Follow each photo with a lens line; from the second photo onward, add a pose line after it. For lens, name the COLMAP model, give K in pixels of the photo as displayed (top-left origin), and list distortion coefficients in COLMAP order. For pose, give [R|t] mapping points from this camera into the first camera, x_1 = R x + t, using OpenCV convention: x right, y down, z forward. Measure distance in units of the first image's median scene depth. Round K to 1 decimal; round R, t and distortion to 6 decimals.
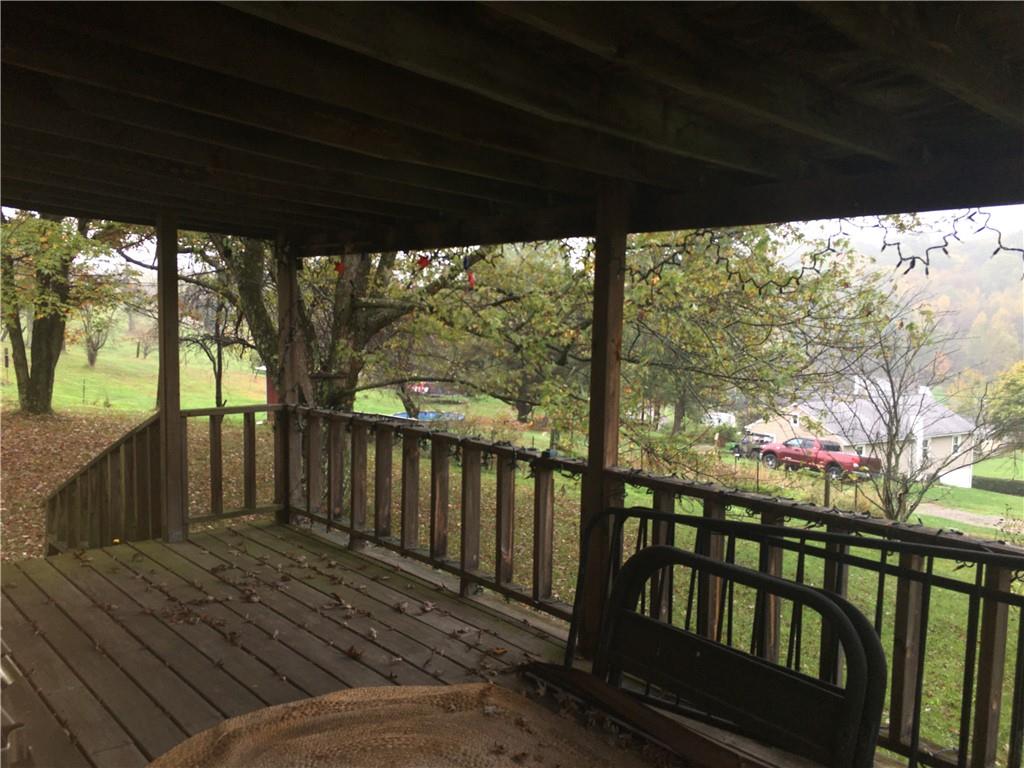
lens RADIAL K [[880.0, 0, 507.9], [0, 880.0, 387.0], [0, 0, 1]] dist [0.058534, -0.076425]
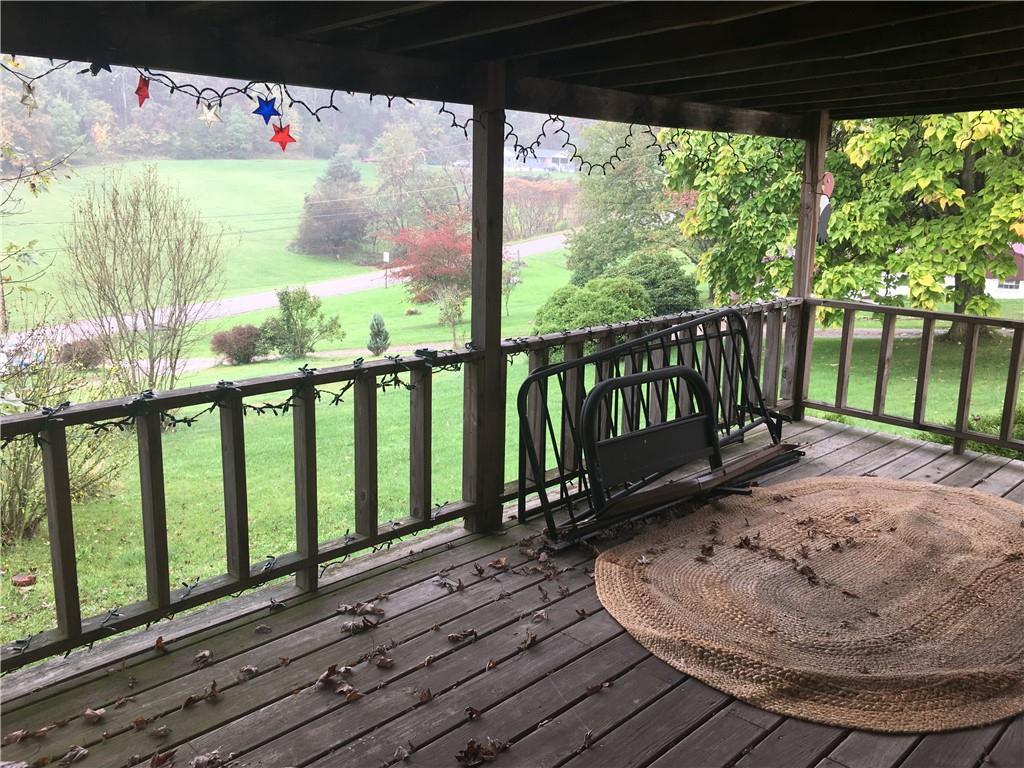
lens RADIAL K [[880.0, 0, 508.0], [0, 880.0, 380.4], [0, 0, 1]] dist [0.058534, -0.076425]
pose [[-0.101782, -0.221930, 0.969736, -0.849138], [0.069765, 0.970806, 0.229498, -0.098122], [-0.992357, 0.091013, -0.083328, 1.030030]]
